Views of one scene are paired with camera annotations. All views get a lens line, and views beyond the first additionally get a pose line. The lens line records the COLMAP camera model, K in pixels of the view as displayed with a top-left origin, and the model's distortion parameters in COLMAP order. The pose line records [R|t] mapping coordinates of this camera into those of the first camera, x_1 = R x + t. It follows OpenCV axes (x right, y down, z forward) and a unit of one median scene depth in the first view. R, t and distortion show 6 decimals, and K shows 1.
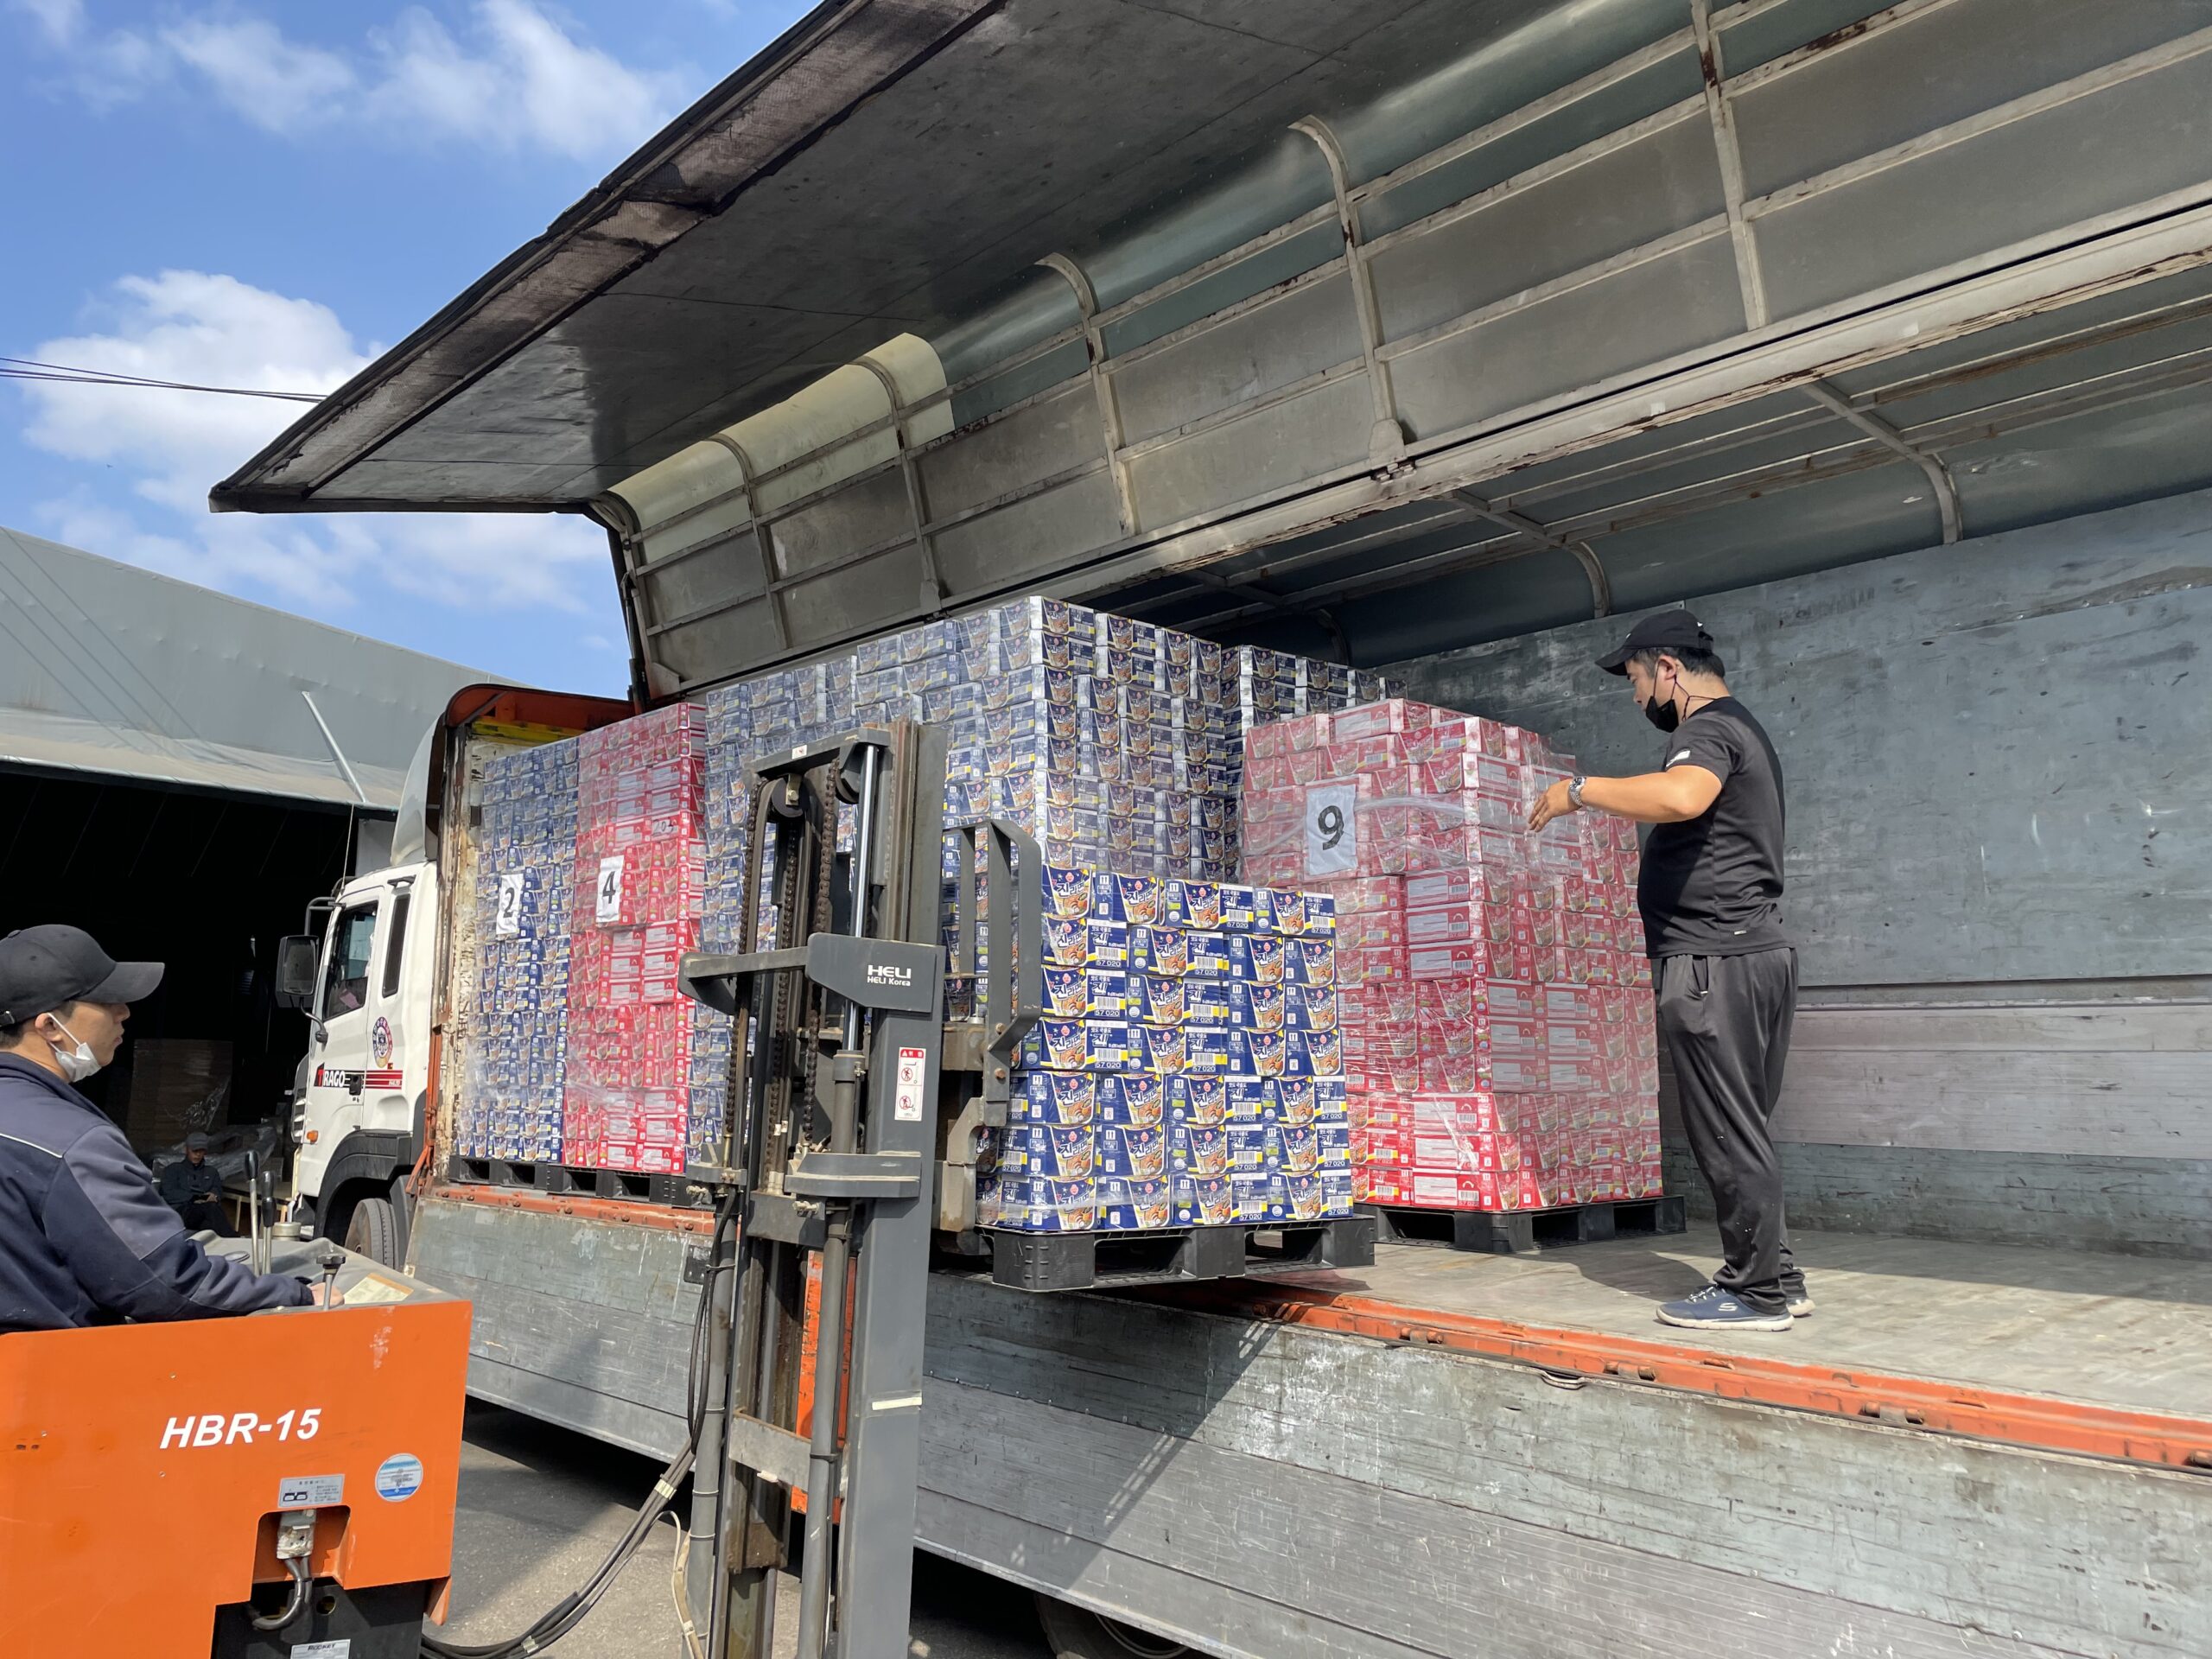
lens RADIAL K [[1683.1, 0, 1096.6], [0, 1683.1, 793.0], [0, 0, 1]] dist [0.096970, -0.125150]
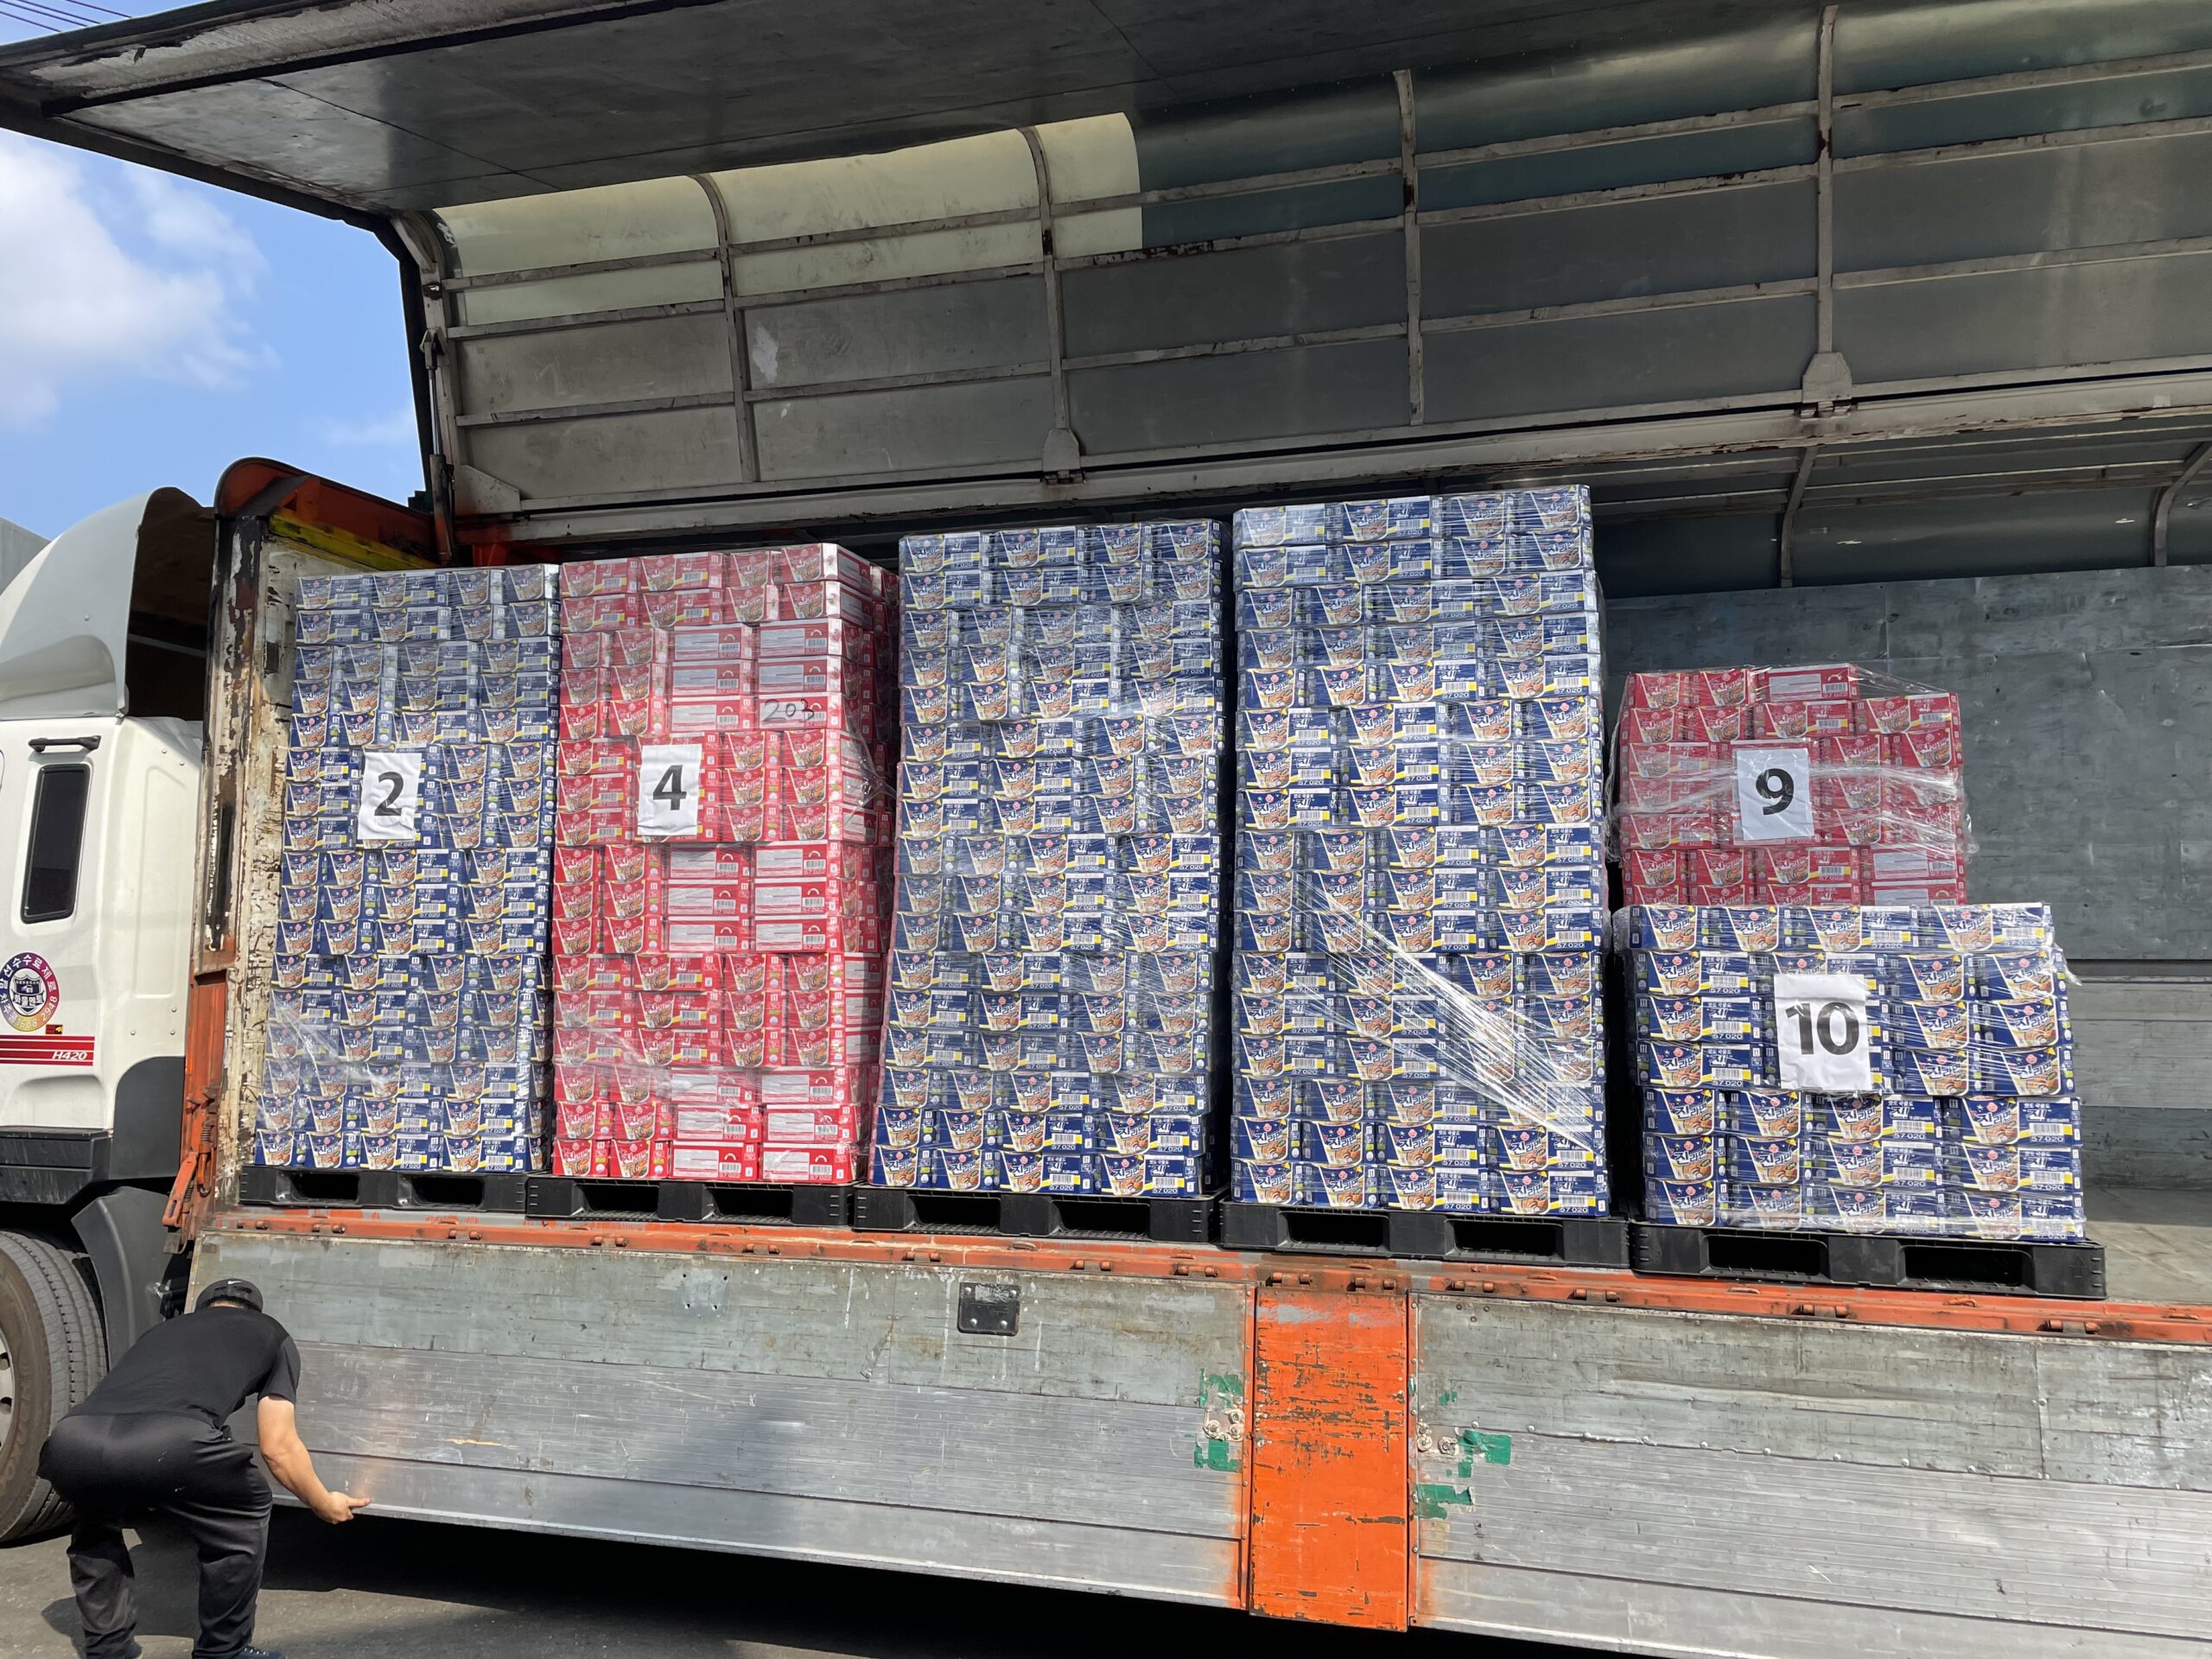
lens RADIAL K [[1664.3, 0, 1097.4], [0, 1664.3, 809.3], [0, 0, 1]] dist [0.094120, -0.121021]
pose [[0.852462, 0.055972, 0.519785, -0.499539], [-0.086461, 0.995655, 0.034582, 0.025131], [-0.515590, -0.074421, 0.853597, 0.308367]]
